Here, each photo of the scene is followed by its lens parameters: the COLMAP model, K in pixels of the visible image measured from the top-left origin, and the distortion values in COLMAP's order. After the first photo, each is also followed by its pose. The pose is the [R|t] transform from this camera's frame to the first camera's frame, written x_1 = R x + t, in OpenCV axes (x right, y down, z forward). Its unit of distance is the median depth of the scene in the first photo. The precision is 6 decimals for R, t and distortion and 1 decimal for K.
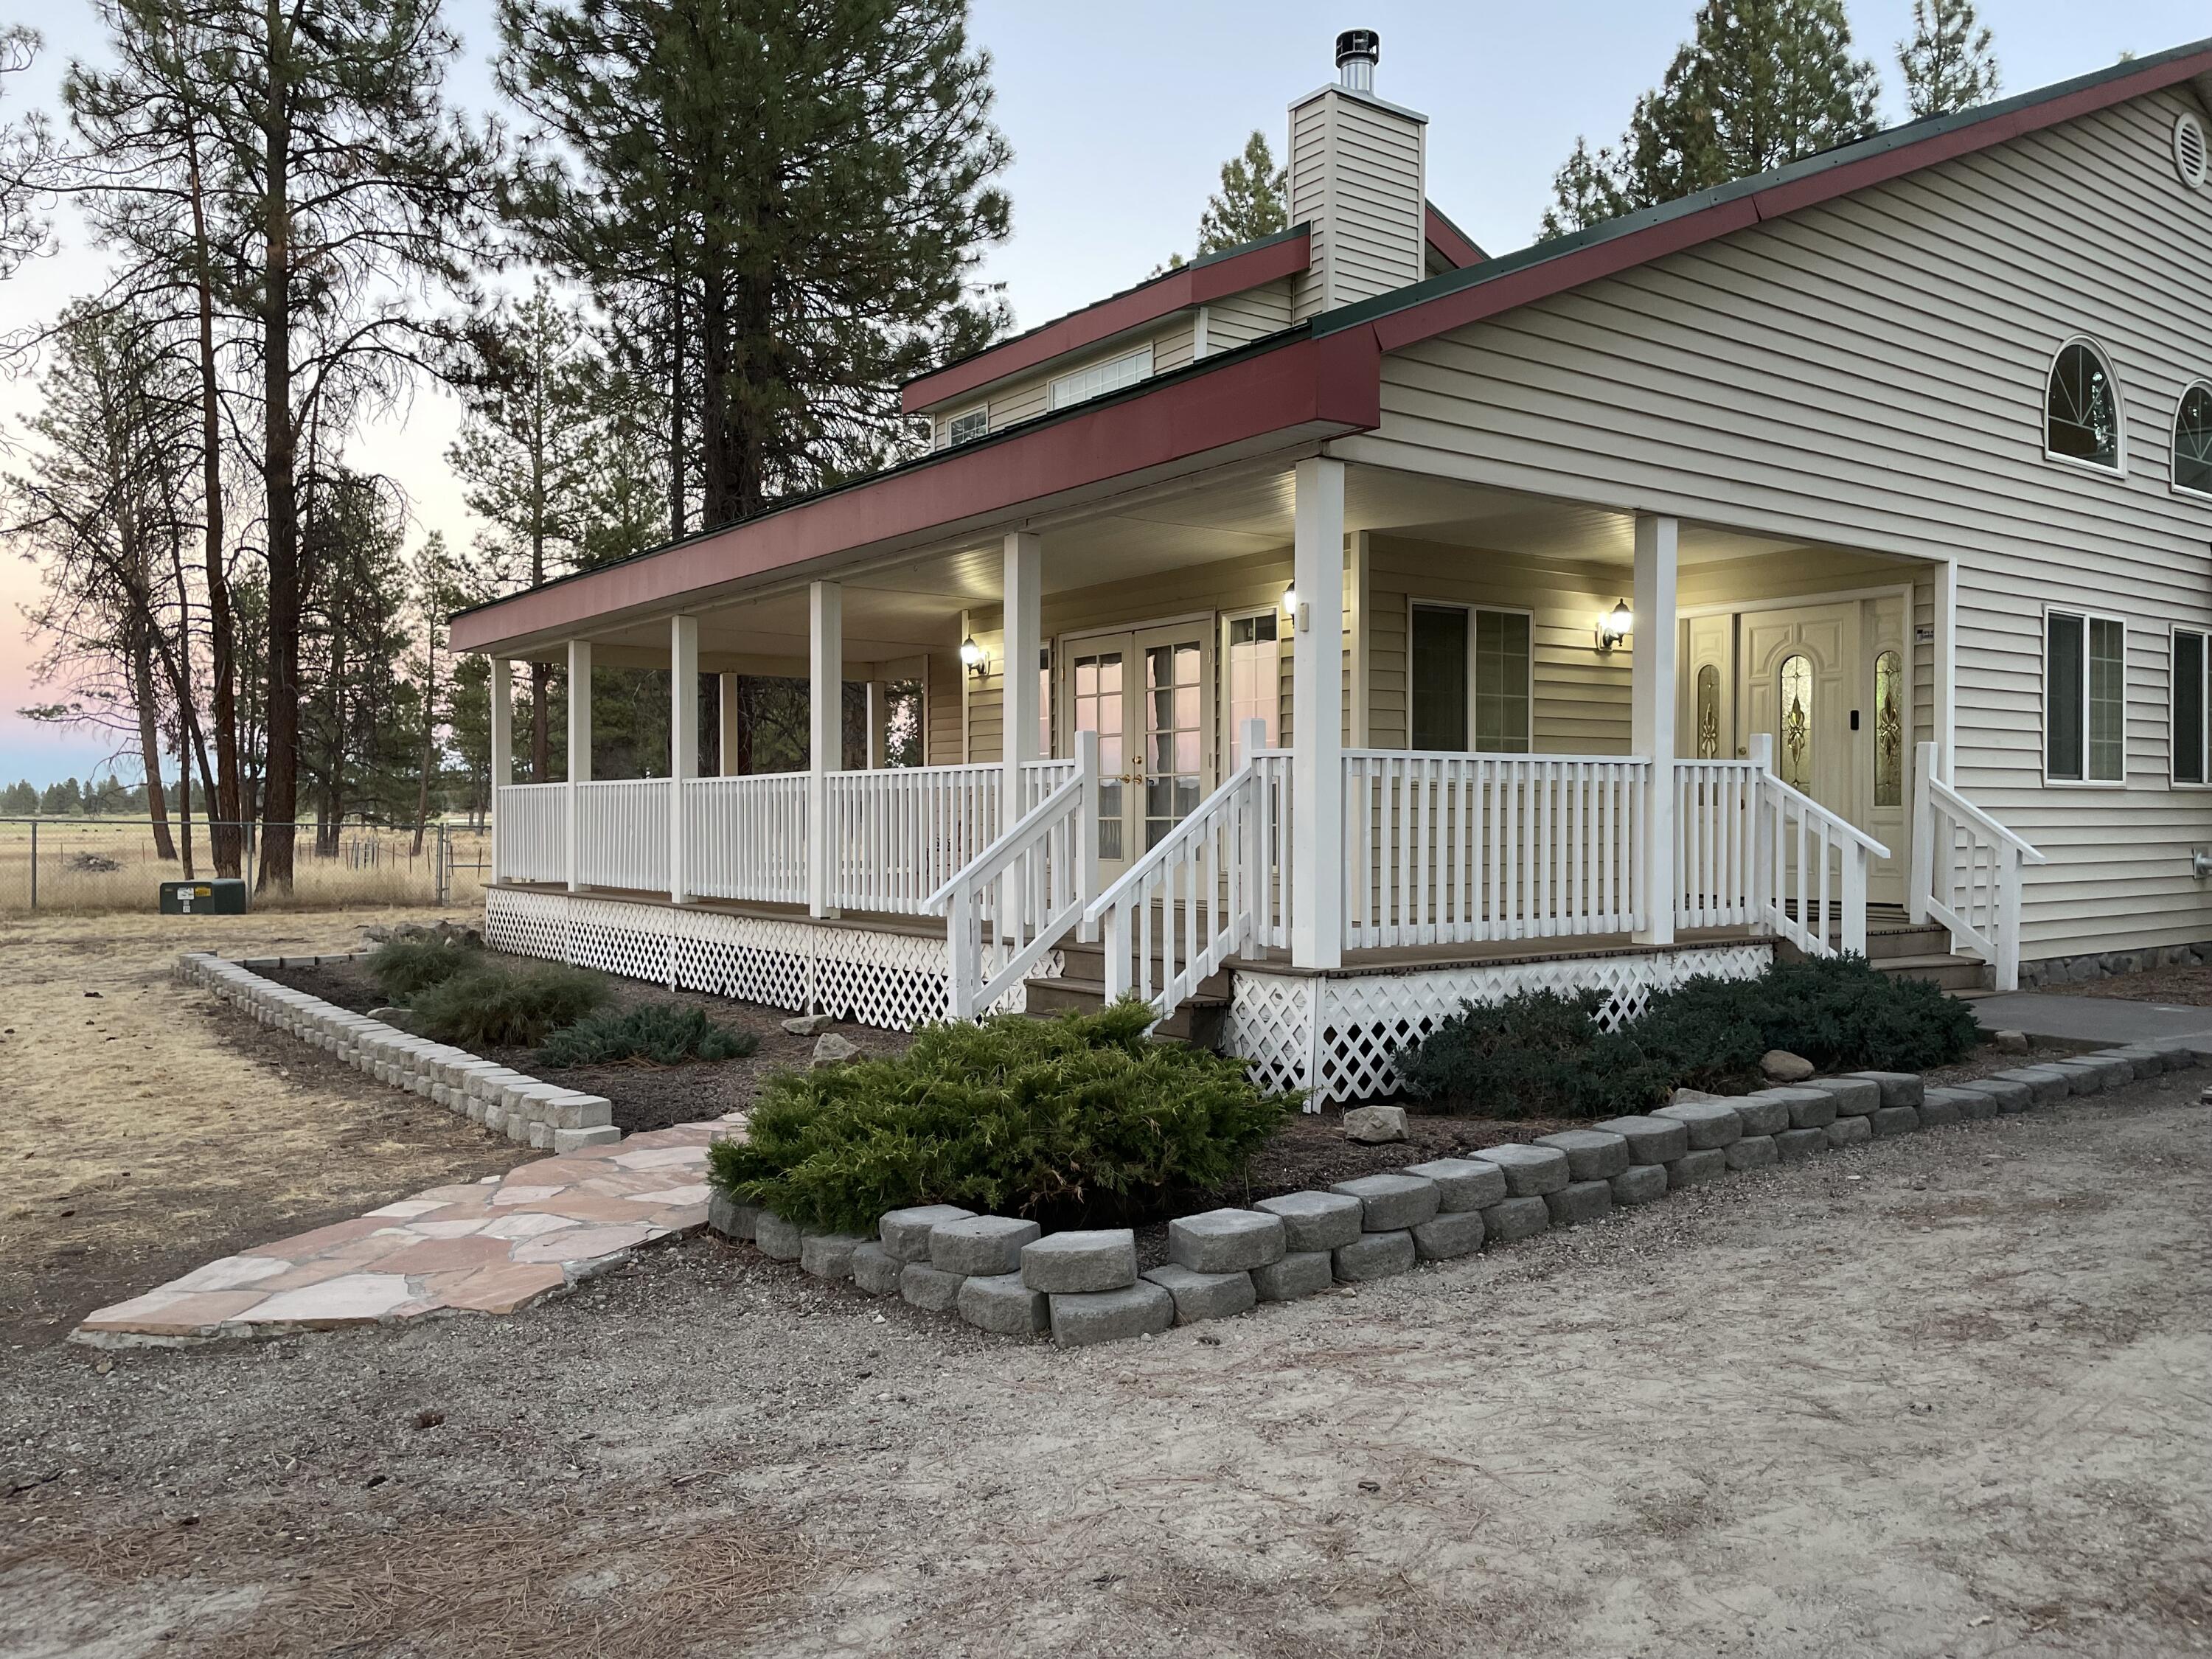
lens RADIAL K [[1685.6, 0, 1096.9], [0, 1685.6, 829.3], [0, 0, 1]] dist [0.073834, -0.084667]
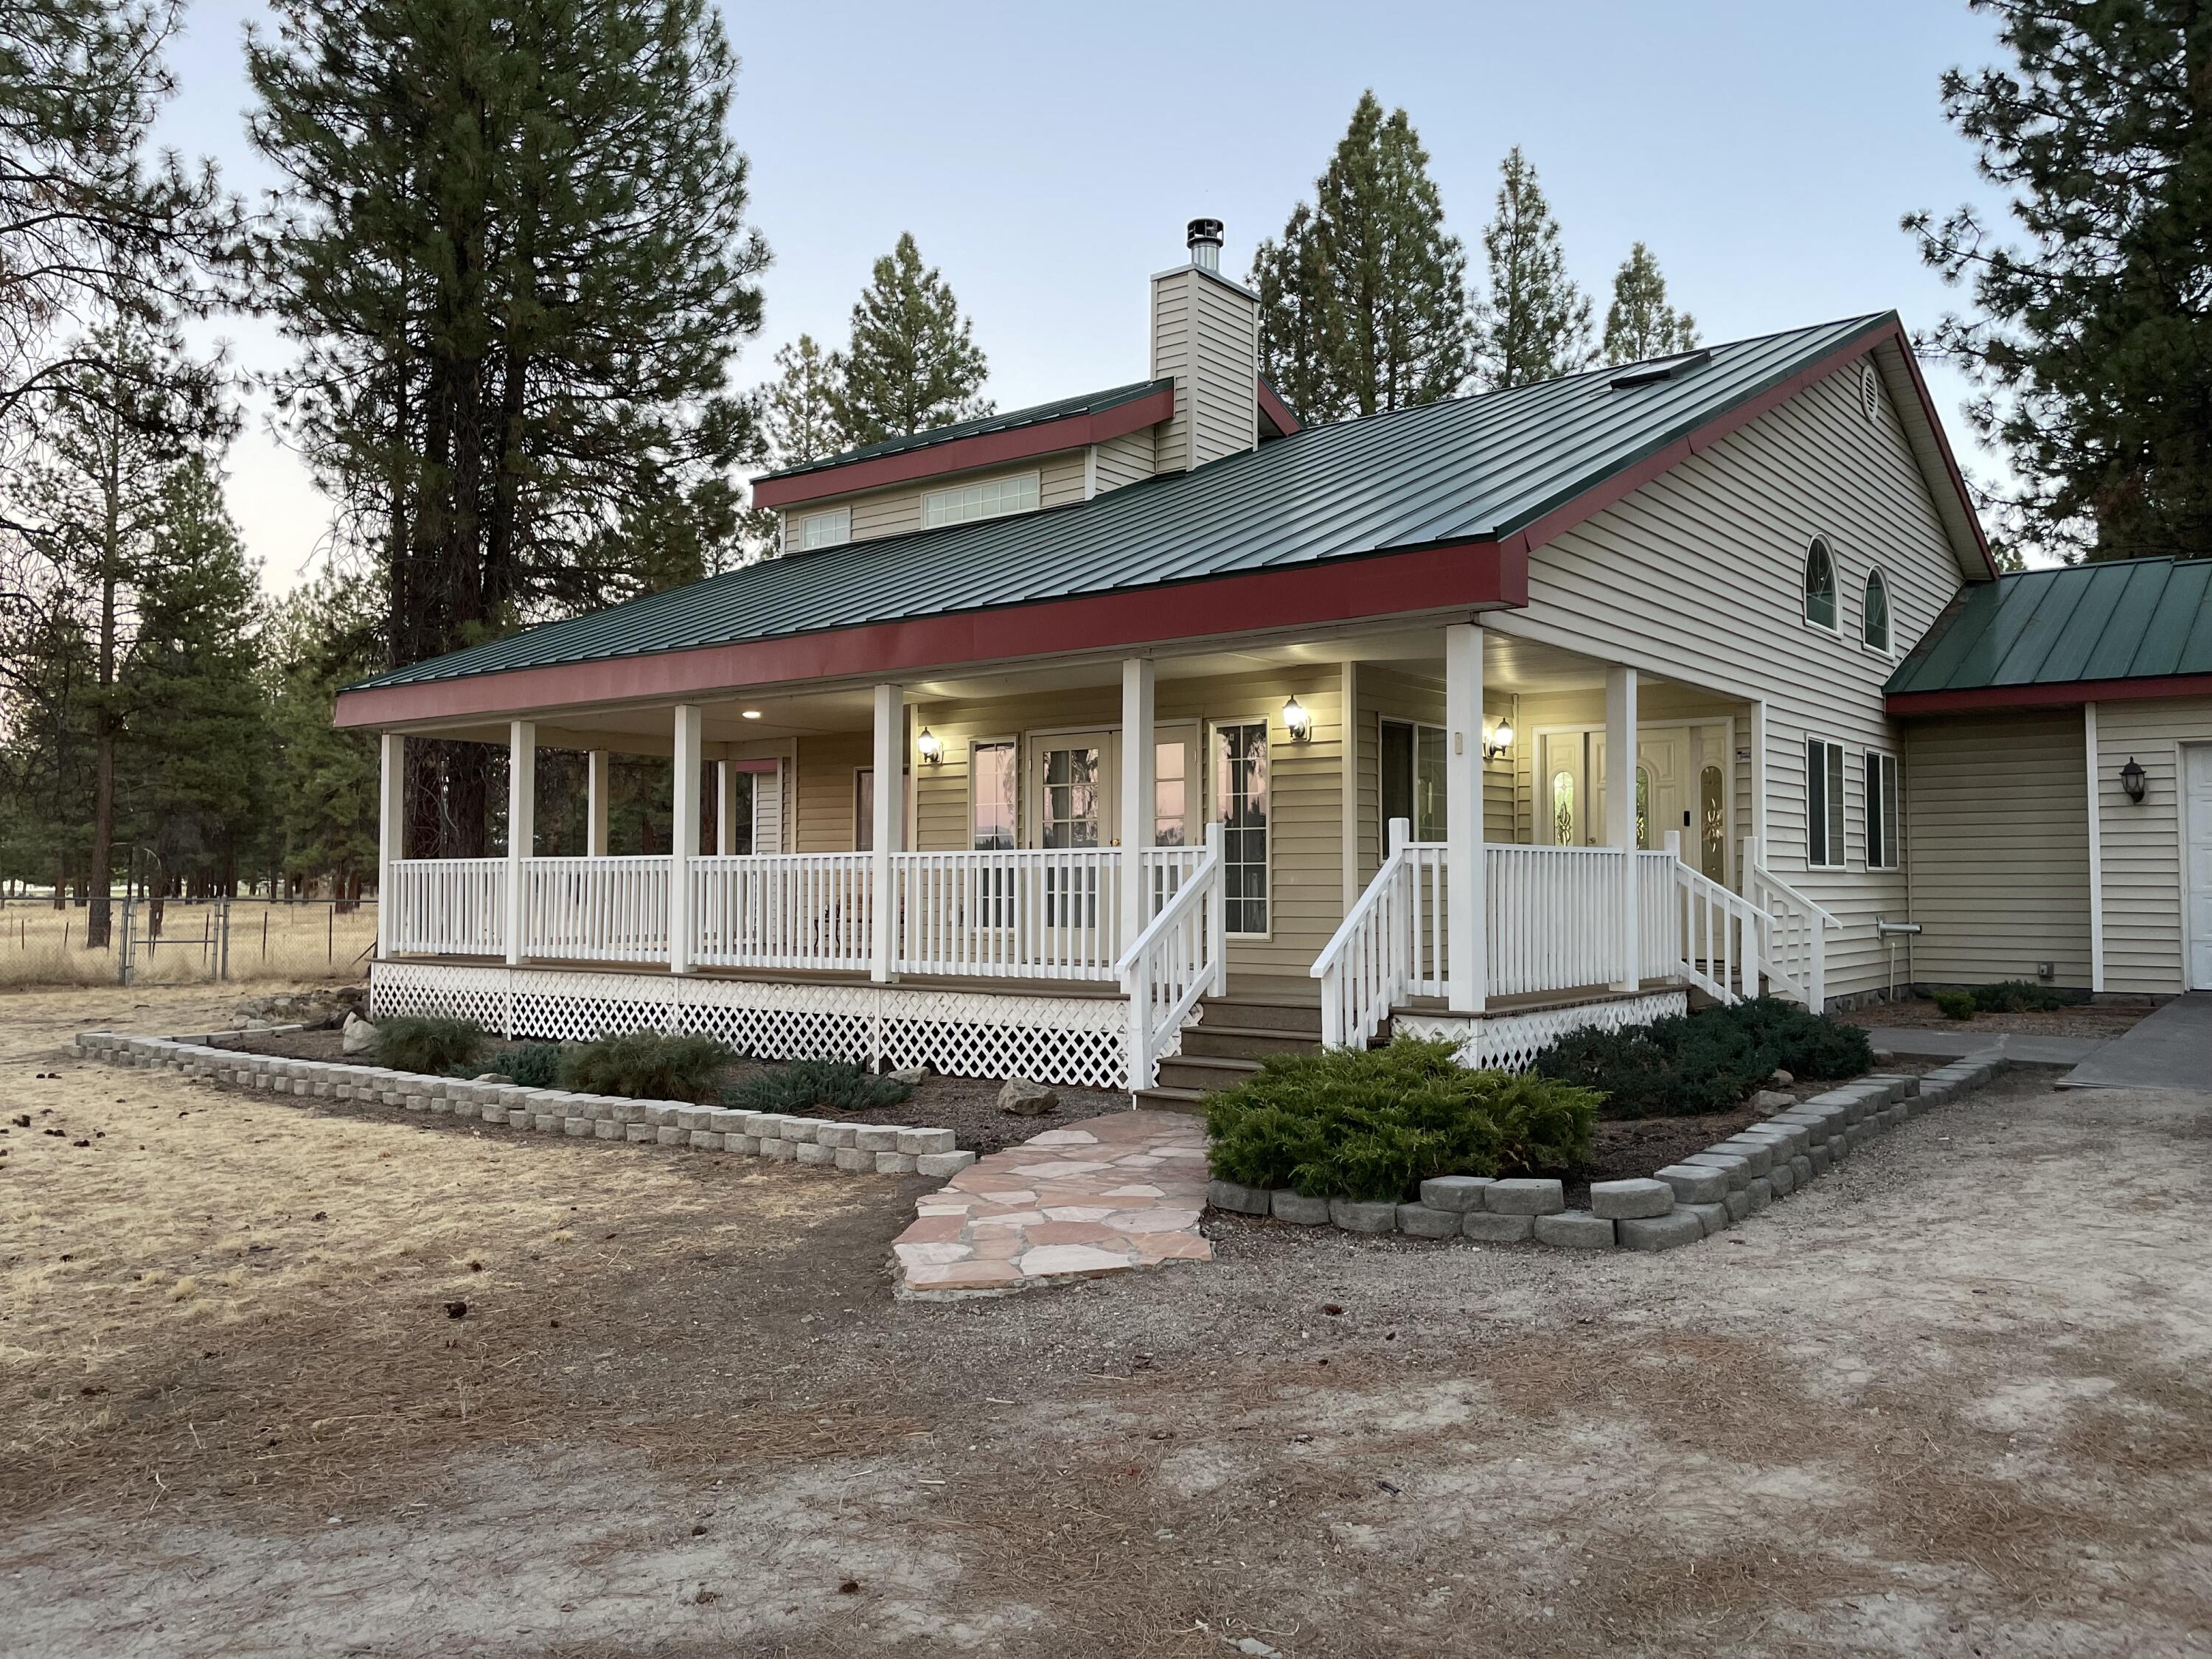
lens RADIAL K [[1685.6, 0, 1106.1], [0, 1685.6, 827.3], [0, 0, 1]] dist [0.073834, -0.084667]
pose [[0.963706, 0.009842, 0.266785, -0.171857], [0.001305, 0.999135, -0.041572, -0.002121], [-0.266963, 0.040411, 0.962859, -0.067025]]
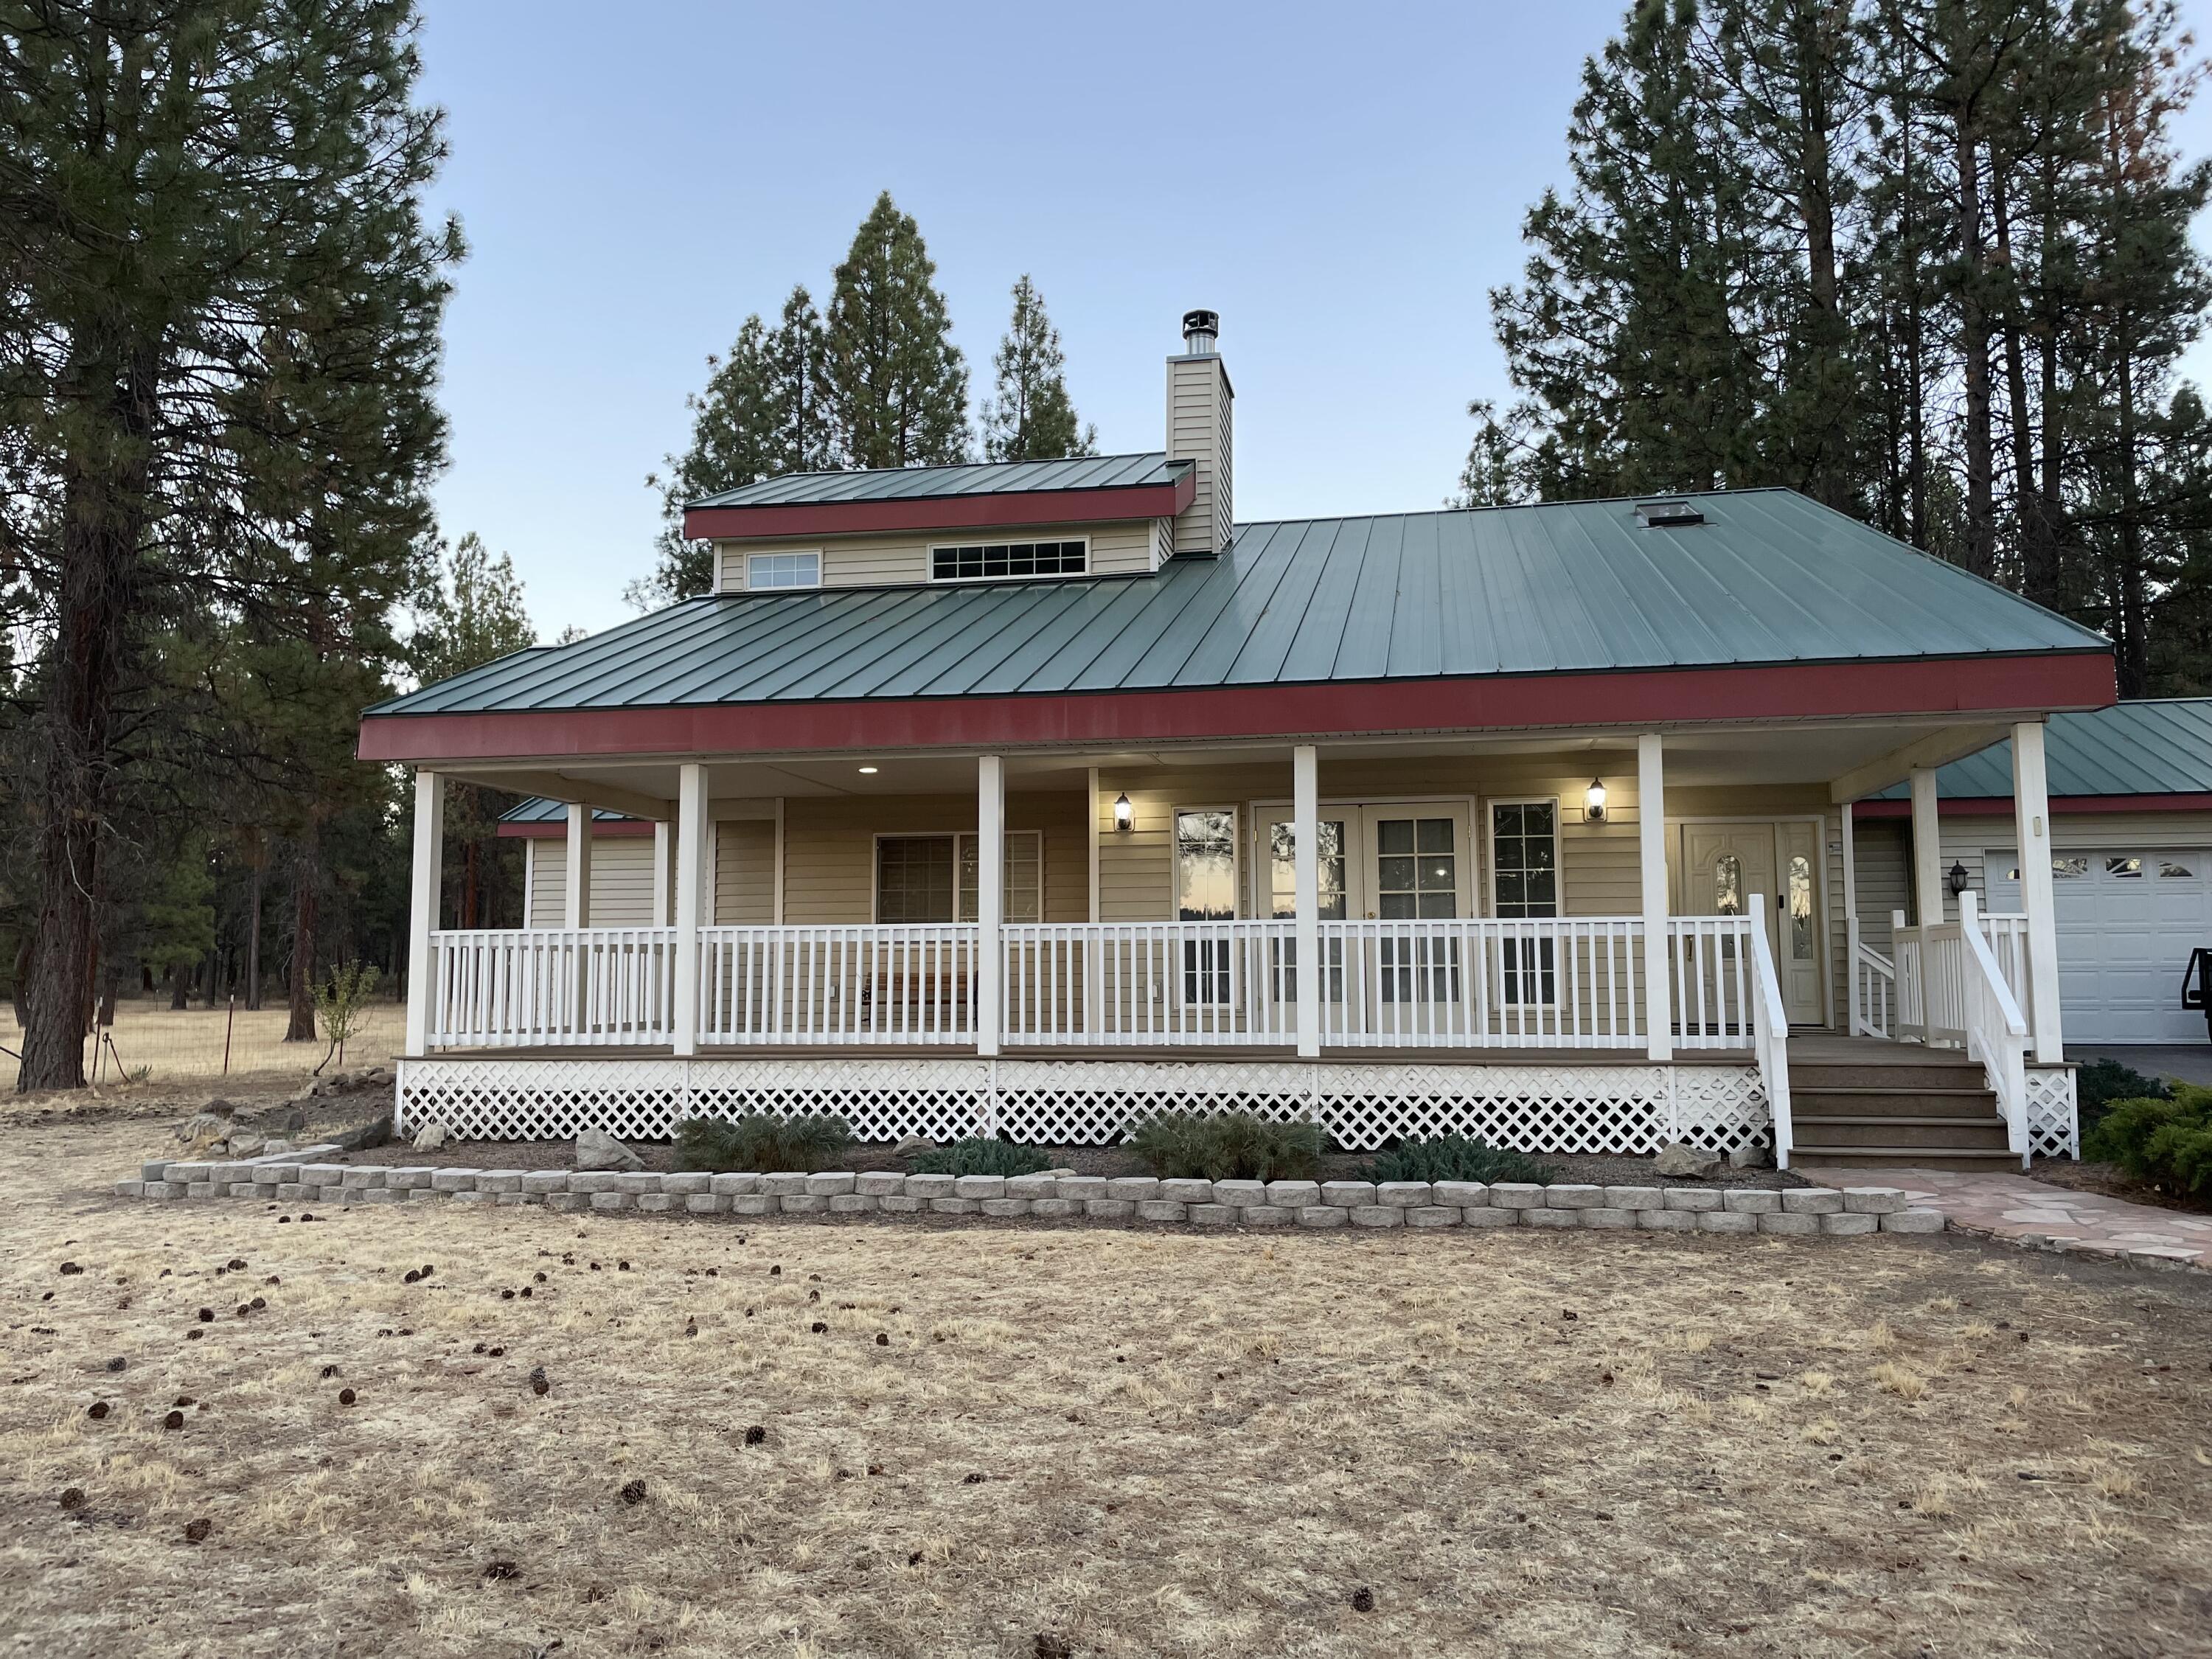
lens RADIAL K [[1685.6, 0, 1105.5], [0, 1685.6, 823.7], [0, 0, 1]] dist [0.073834, -0.084667]
pose [[0.740877, 0.059912, 0.668964, -0.527866], [0.006542, 0.995323, -0.096385, 0.003721], [-0.671609, 0.075786, 0.737019, 0.153170]]
